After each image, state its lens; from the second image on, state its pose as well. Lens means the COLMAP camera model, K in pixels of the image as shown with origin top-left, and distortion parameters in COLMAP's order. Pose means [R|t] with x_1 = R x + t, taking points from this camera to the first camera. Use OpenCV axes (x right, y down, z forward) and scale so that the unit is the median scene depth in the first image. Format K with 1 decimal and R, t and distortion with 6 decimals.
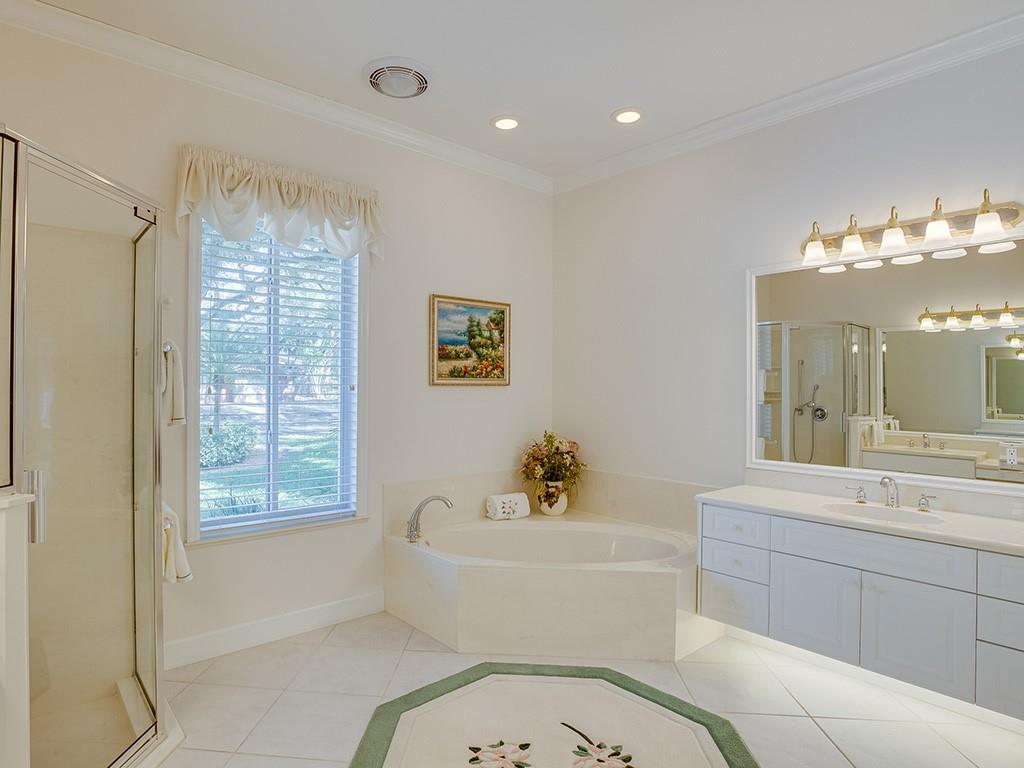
lens RADIAL K [[640.3, 0, 511.1], [0, 640.3, 383.6], [0, 0, 1]] dist [-0.044792, 0.012166]
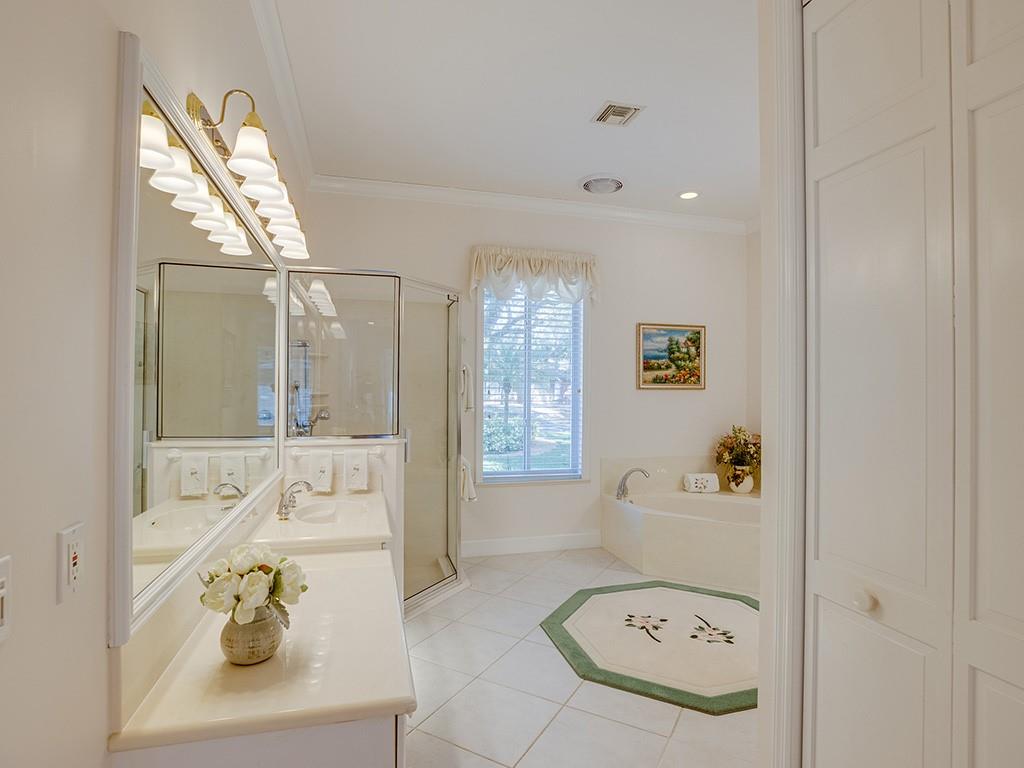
lens RADIAL K [[555.2, 0, 513.9], [0, 555.2, 384.0], [0, 0, 1]] dist [0.001066, 0.000258]
pose [[0.912120, -0.002037, -0.409919, 0.136424], [-0.000695, 0.999979, -0.006516, -0.000693], [0.409923, 0.006228, 0.912099, -0.224644]]
